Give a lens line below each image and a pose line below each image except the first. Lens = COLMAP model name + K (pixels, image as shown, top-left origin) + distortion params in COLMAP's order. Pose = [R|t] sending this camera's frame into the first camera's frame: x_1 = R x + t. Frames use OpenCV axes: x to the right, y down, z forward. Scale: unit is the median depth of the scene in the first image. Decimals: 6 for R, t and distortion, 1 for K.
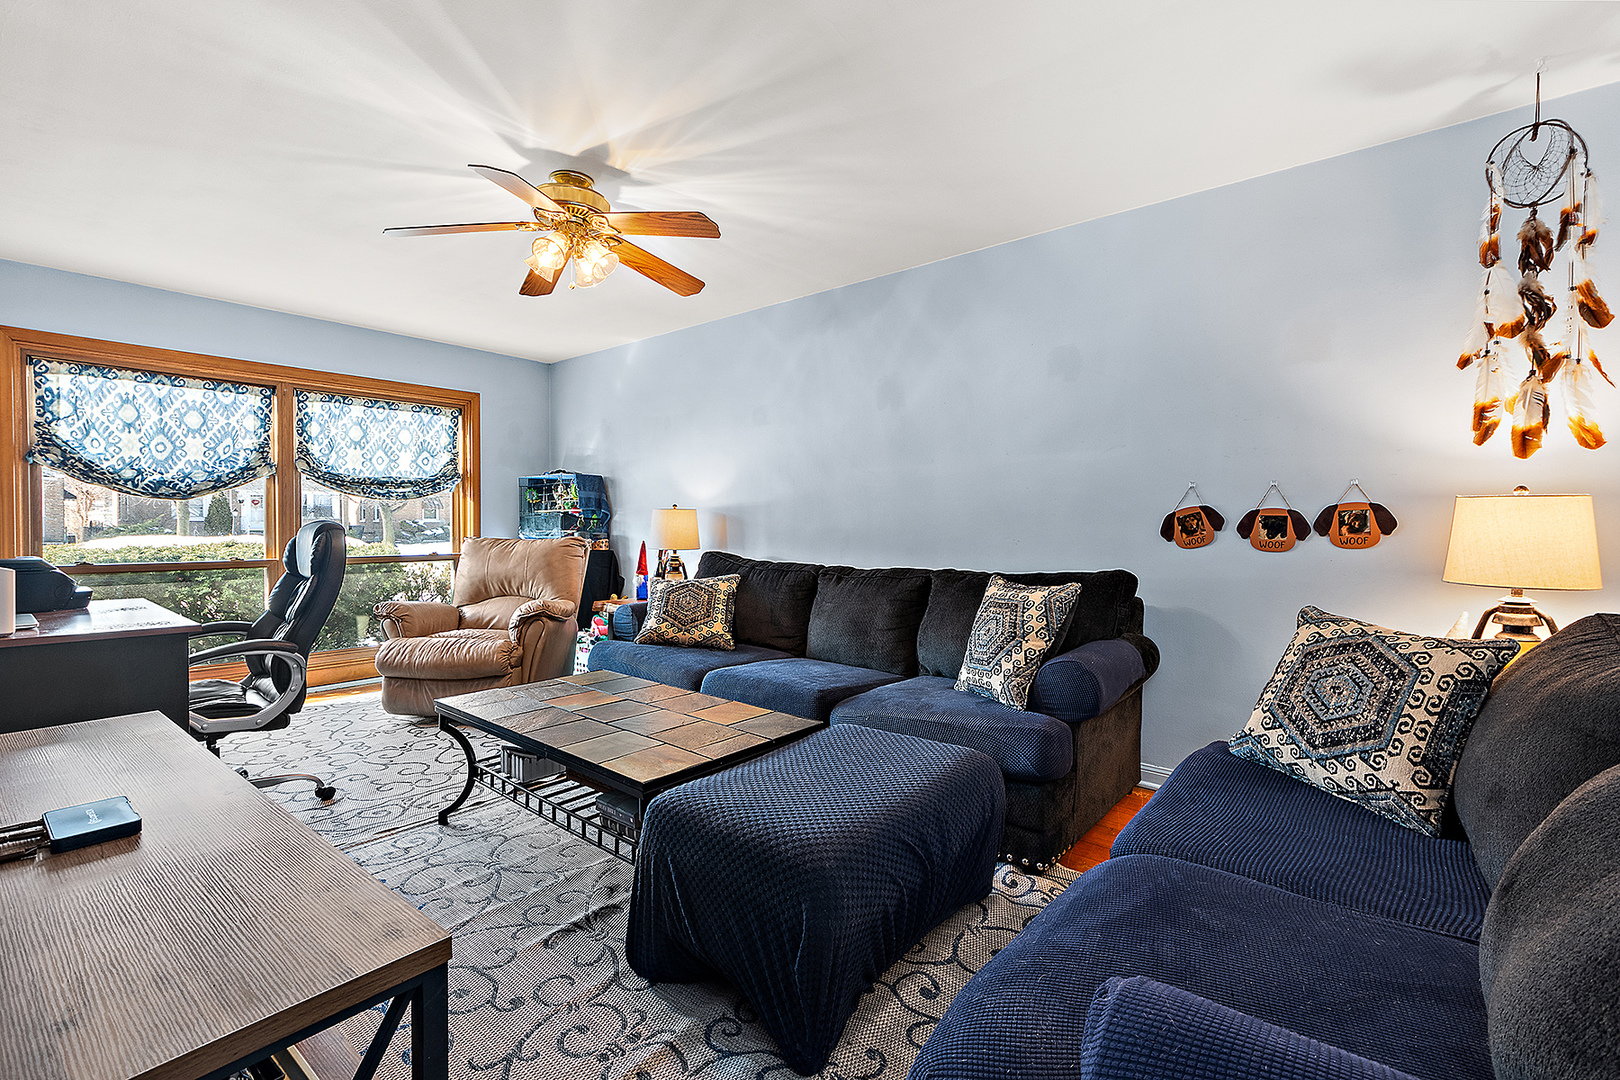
lens RADIAL K [[723.2, 0, 801.3], [0, 723.2, 540.7], [0, 0, 1]] dist [-0.000682, -0.000610]
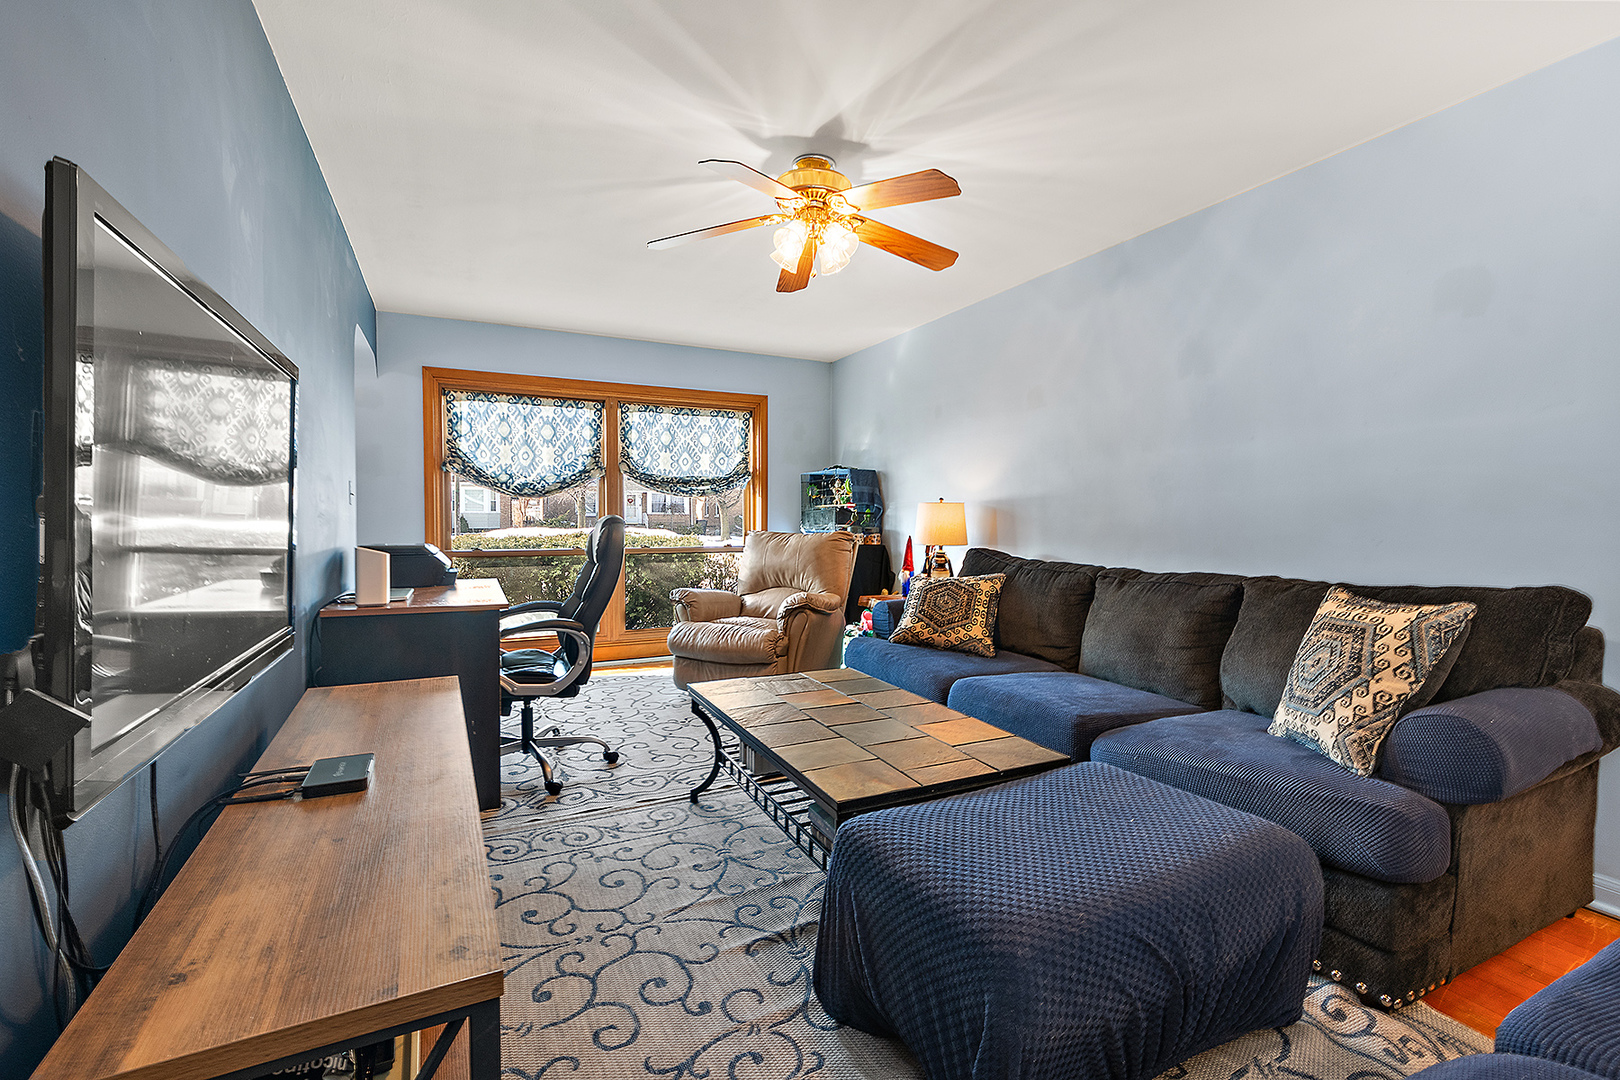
lens RADIAL K [[719.7, 0, 804.8], [0, 719.7, 544.9], [0, 0, 1]] dist [-0.000158, -0.001546]
pose [[0.915455, 0.015476, -0.402123, 0.064320], [-0.010265, 0.999833, 0.015109, -0.001328], [0.402290, -0.009703, 0.915461, 0.097708]]
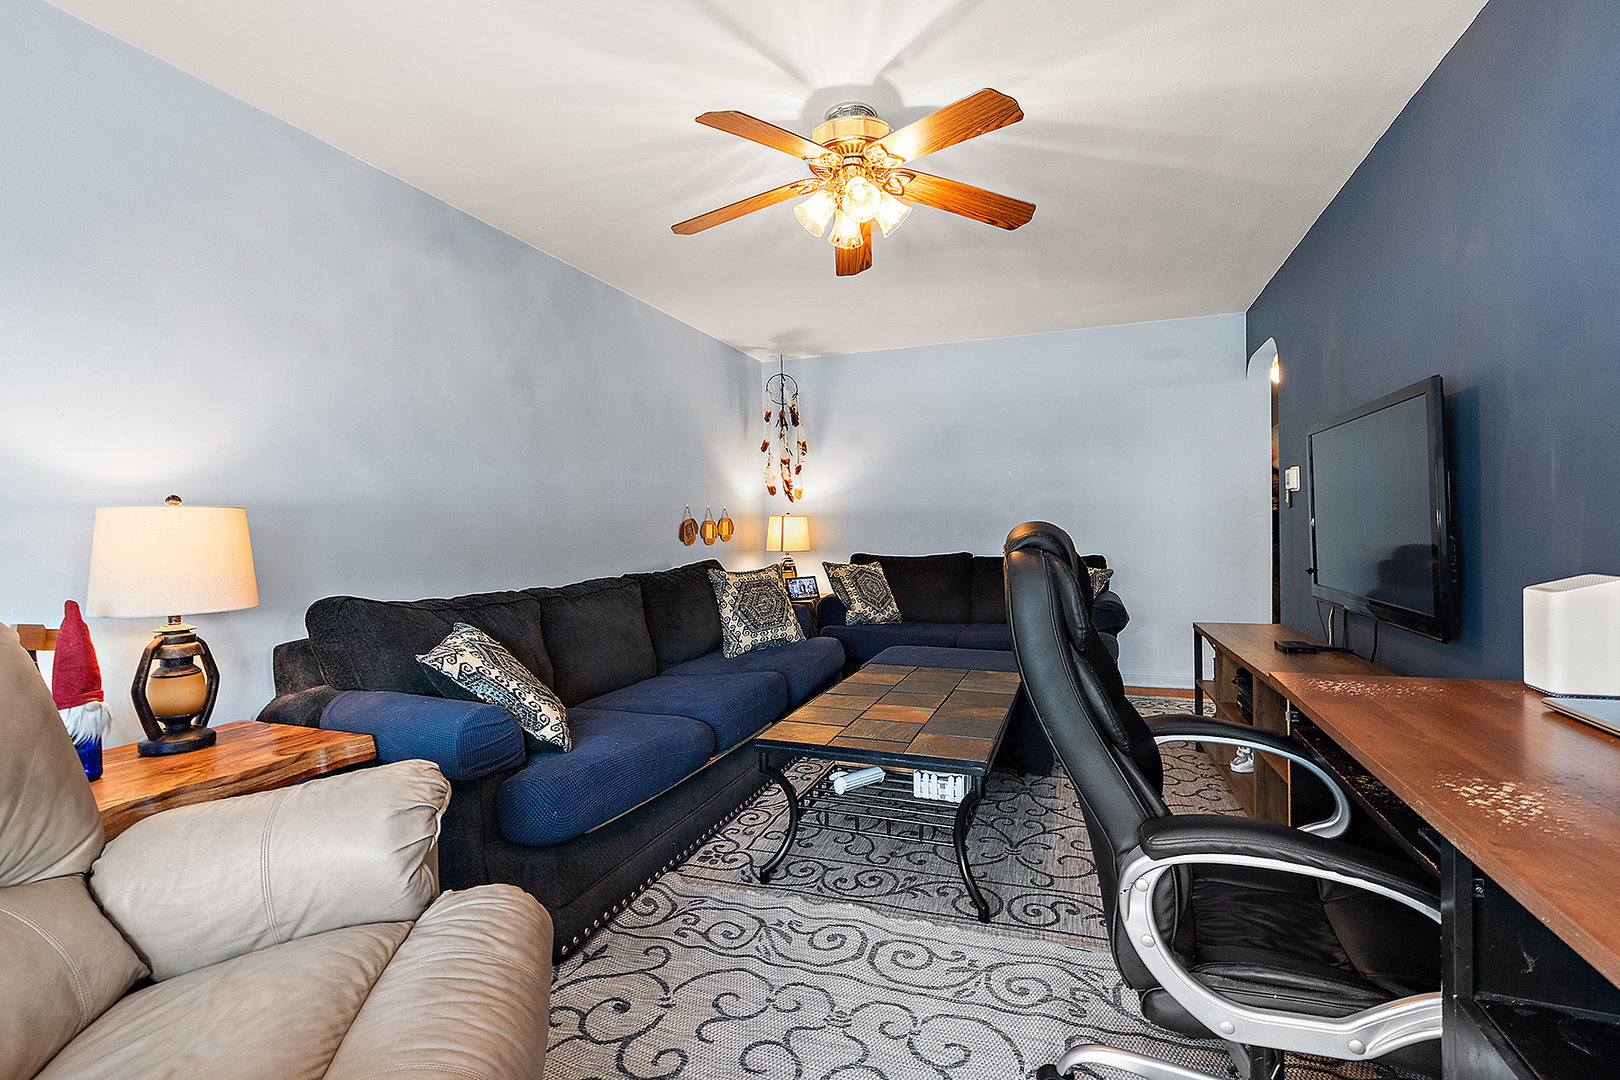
lens RADIAL K [[719.7, 0, 804.8], [0, 719.7, 544.9], [0, 0, 1]] dist [-0.000158, -0.001546]
pose [[-0.336846, -0.024945, 0.941229, -1.059824], [0.035865, 0.998584, 0.039300, -0.043579], [-0.940877, 0.046995, -0.335474, 1.313766]]
